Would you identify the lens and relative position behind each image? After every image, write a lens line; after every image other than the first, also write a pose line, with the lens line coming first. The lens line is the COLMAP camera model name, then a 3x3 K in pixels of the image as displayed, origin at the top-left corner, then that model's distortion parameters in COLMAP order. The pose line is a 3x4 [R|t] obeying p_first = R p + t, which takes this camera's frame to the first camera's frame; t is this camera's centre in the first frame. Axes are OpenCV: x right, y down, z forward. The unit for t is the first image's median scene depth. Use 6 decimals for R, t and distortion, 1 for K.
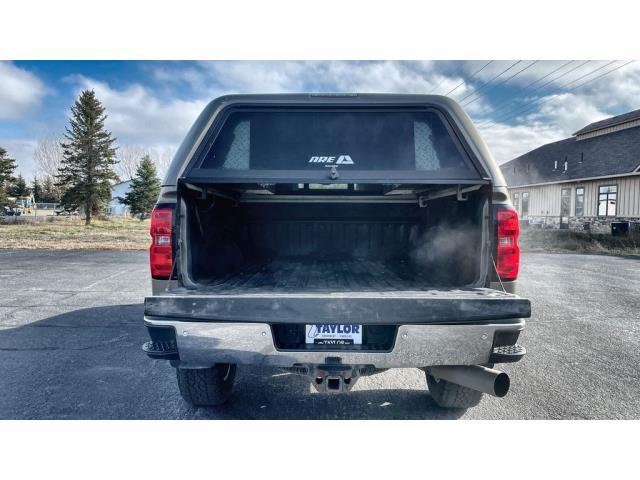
lens RADIAL K [[524.0, 0, 320.0], [0, 524.0, 240.0], [0, 0, 1]] dist [0.034523, -0.009849]
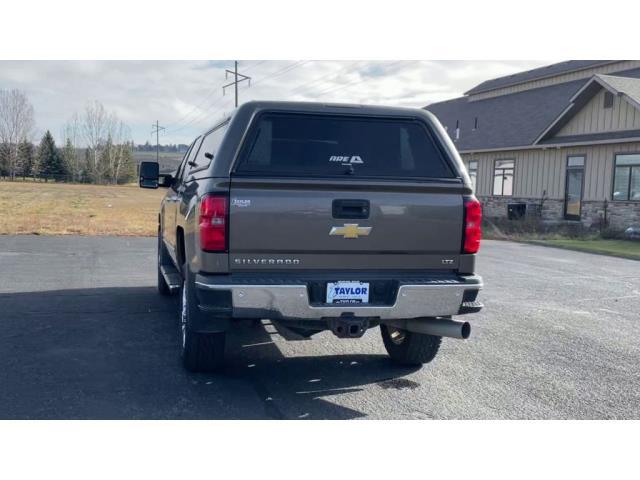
lens RADIAL K [[729.3, 0, 300.0], [0, 729.3, 251.9], [0, 0, 1]] dist [0.068166, 0.001467]
pose [[0.972260, -0.000342, 0.233903, -0.199343], [-0.009290, 0.999154, 0.040074, 0.000696], [-0.233719, -0.041136, 0.971434, -0.280742]]
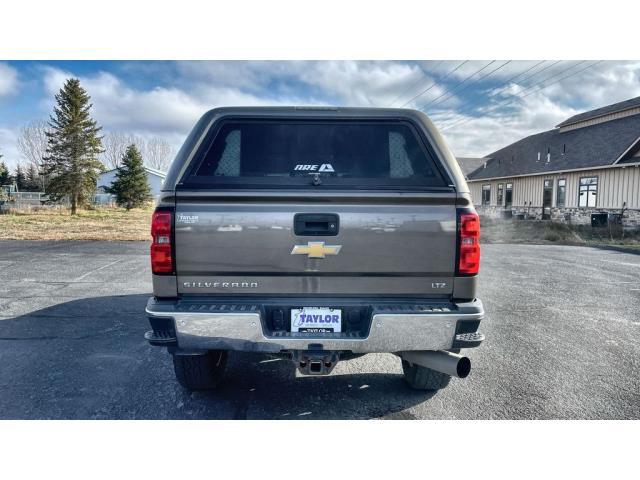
lens RADIAL K [[524.0, 0, 320.0], [0, 524.0, 240.0], [0, 0, 1]] dist [0.034523, -0.009849]
pose [[0.999703, 0.000825, 0.024374, 0.002714], [-0.001324, 0.999790, 0.020447, -0.008833], [-0.024352, -0.020473, 0.999494, -0.047224]]
